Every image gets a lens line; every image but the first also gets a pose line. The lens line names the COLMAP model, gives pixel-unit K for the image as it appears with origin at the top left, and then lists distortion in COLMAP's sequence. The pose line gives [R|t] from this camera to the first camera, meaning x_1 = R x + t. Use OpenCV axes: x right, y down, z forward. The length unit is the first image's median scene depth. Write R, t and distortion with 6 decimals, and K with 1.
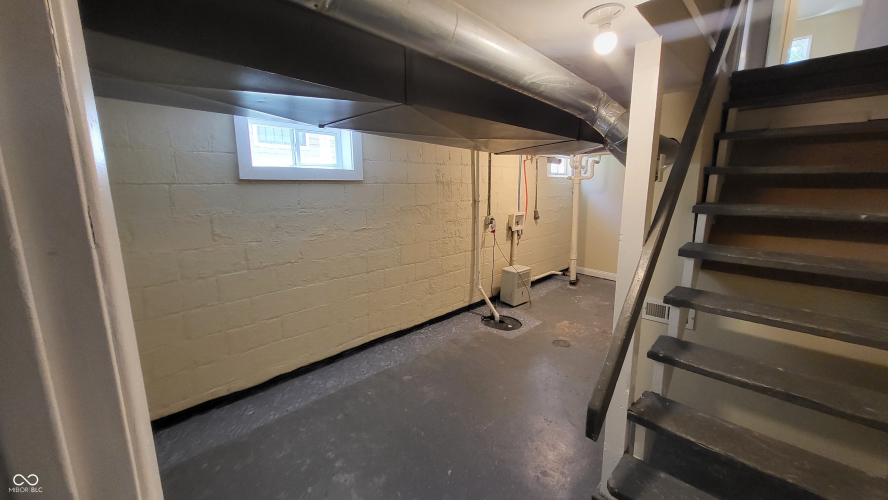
lens RADIAL K [[348.3, 0, 484.2], [0, 348.3, 246.0], [0, 0, 1]] dist [0.003857, 0.000128]
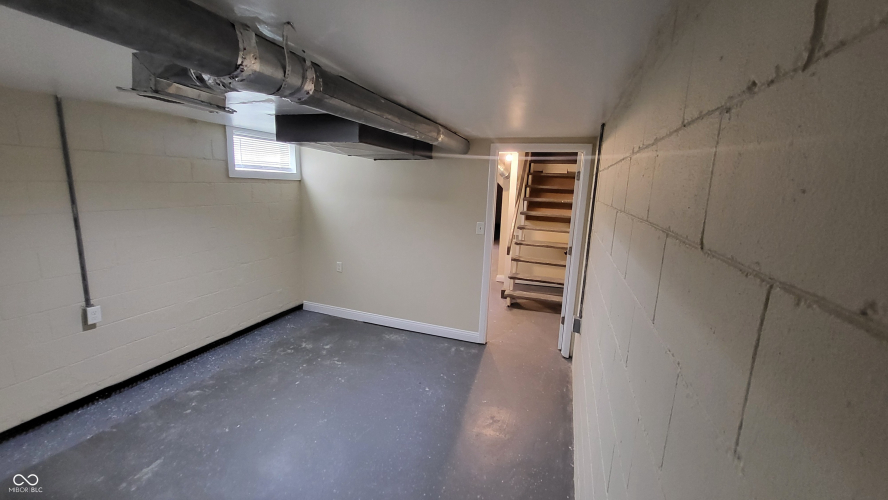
lens RADIAL K [[348.3, 0, 438.9], [0, 348.3, 248.7], [0, 0, 1]] dist [0.003857, 0.000128]
pose [[0.931874, -0.043444, 0.360172, -0.385807], [0.036272, 0.998987, 0.026650, 0.069498], [-0.360964, -0.011770, 0.932505, -0.507149]]
